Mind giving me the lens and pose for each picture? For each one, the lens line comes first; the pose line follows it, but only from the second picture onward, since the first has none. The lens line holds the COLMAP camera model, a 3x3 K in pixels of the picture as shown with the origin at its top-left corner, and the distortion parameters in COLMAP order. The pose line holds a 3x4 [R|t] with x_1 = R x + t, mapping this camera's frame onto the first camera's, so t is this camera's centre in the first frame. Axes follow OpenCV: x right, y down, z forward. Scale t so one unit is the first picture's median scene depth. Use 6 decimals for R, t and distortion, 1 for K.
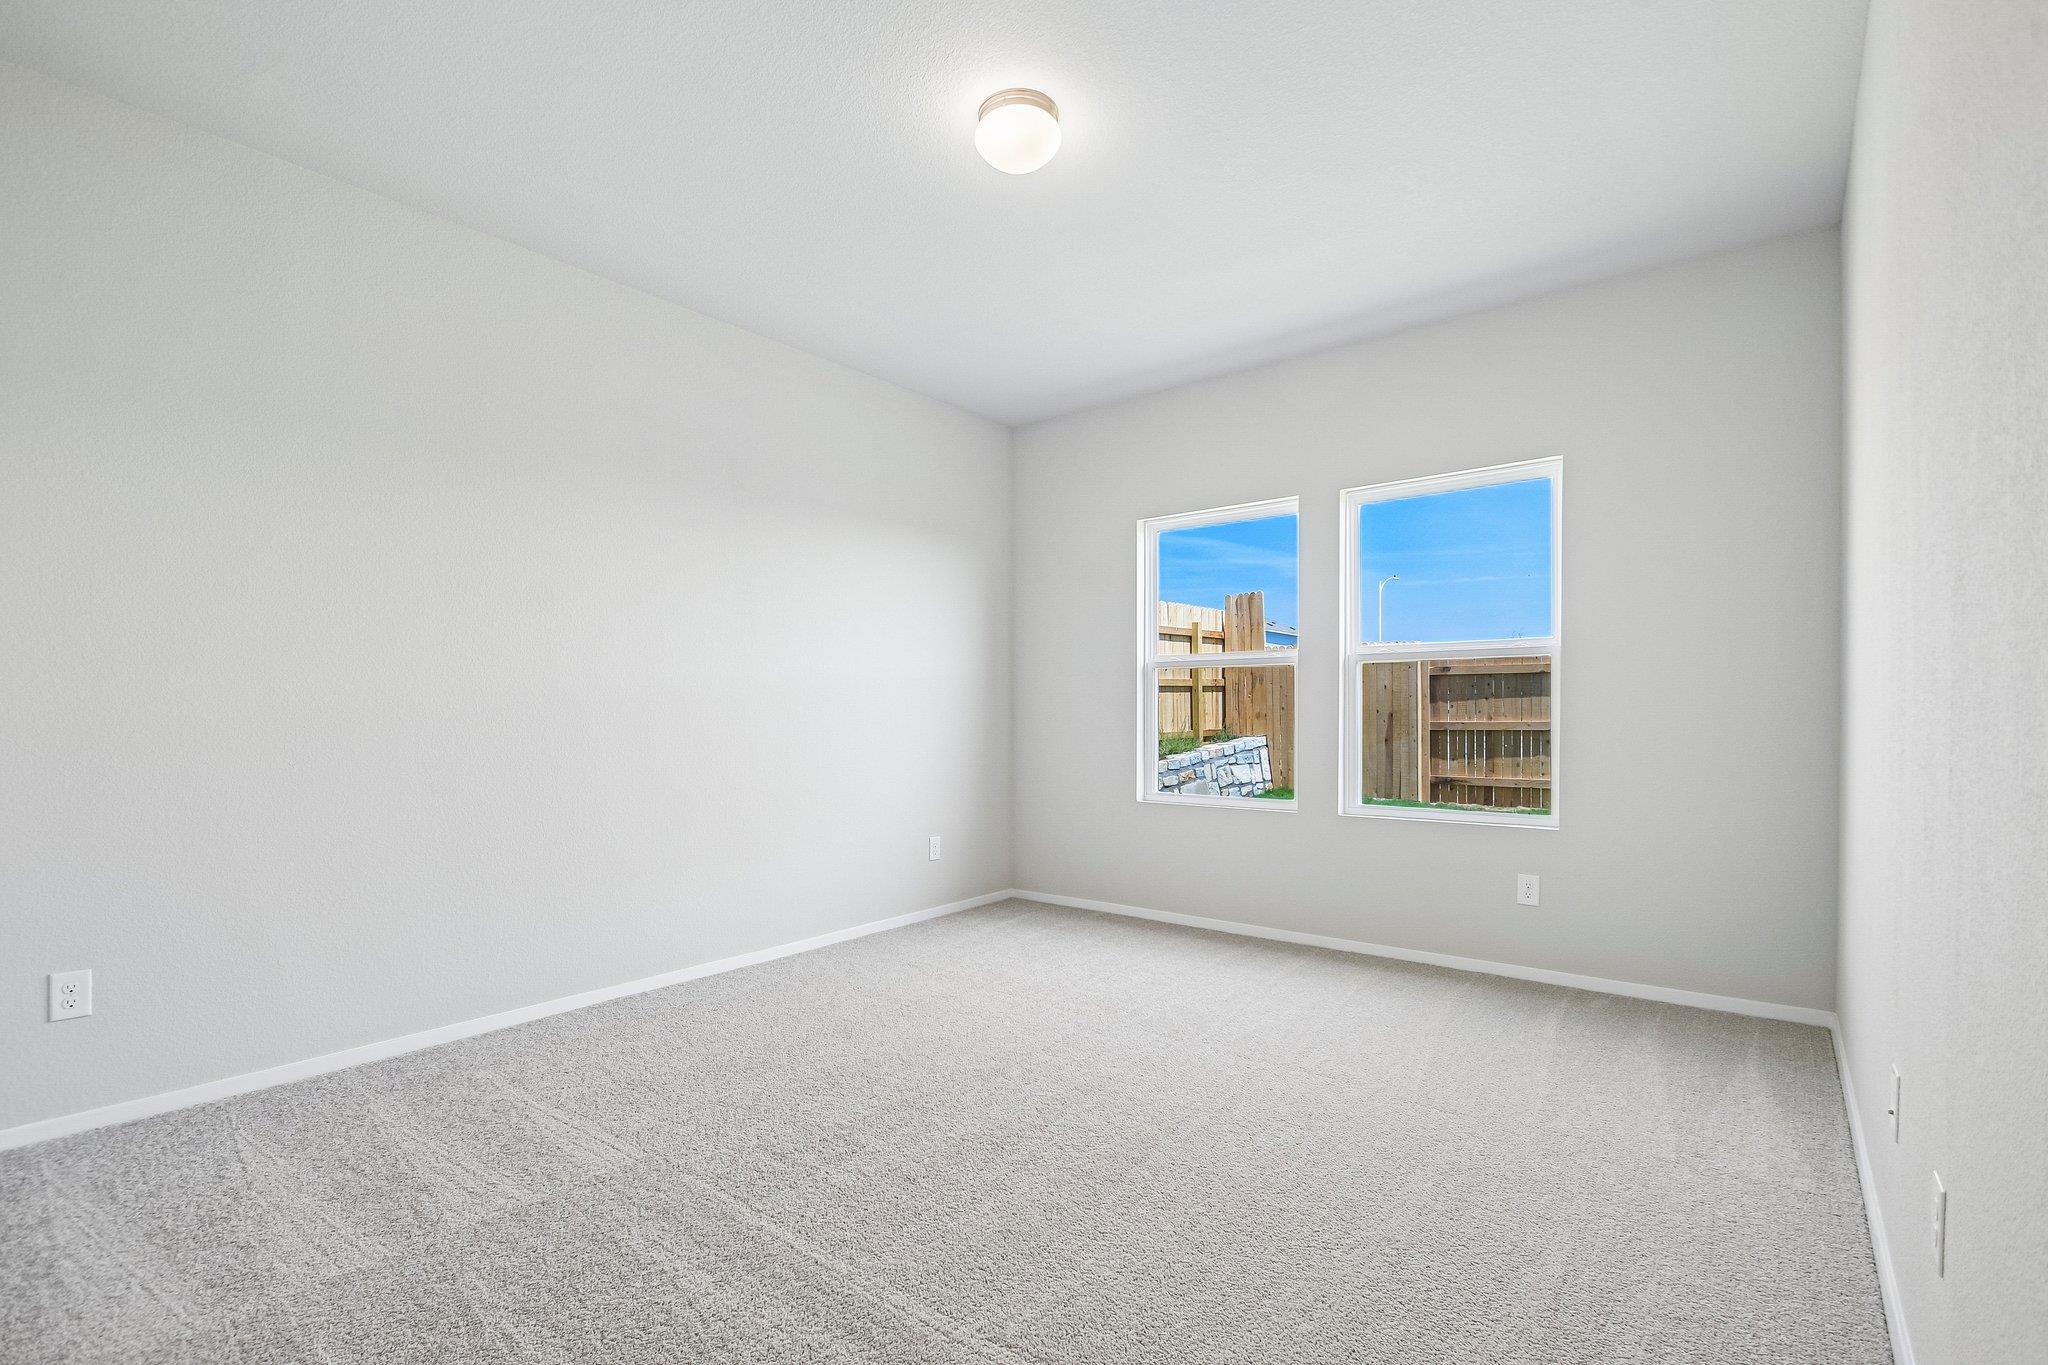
lens RADIAL K [[941.8, 0, 1006.9], [0, 941.8, 692.0], [0, 0, 1]] dist [0.002513, -0.008145]
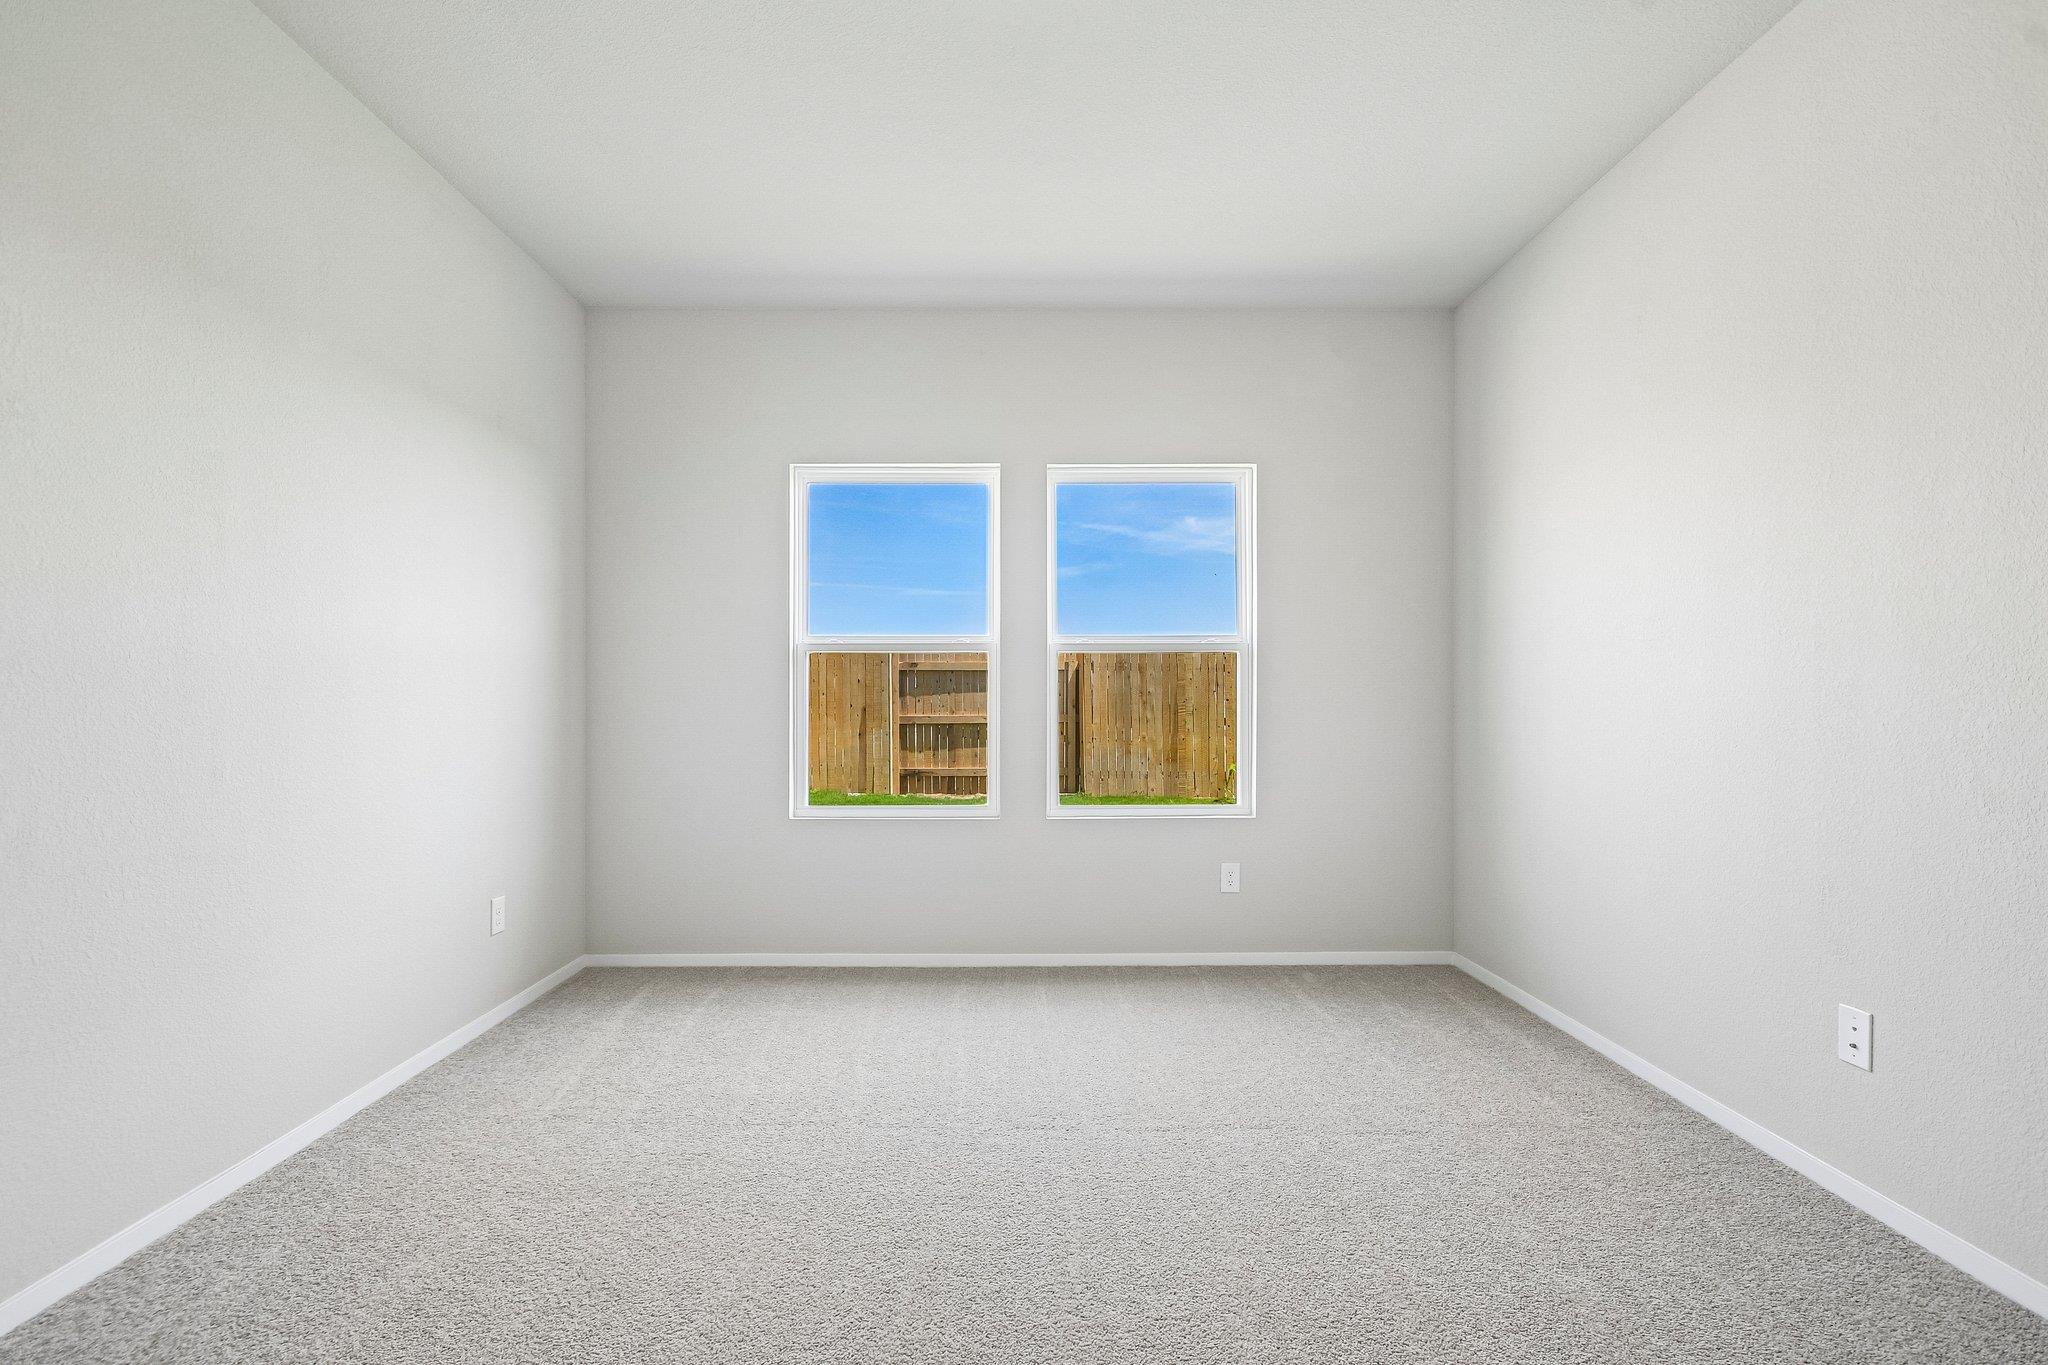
lens RADIAL K [[941.8, 0, 1012.1], [0, 941.8, 677.4], [0, 0, 1]] dist [0.002513, -0.008145]
pose [[0.759961, 0.021666, 0.649607, -0.126918], [-0.015678, 0.999765, -0.015003, 0.003655], [-0.649779, 0.001217, 0.760122, 0.151684]]
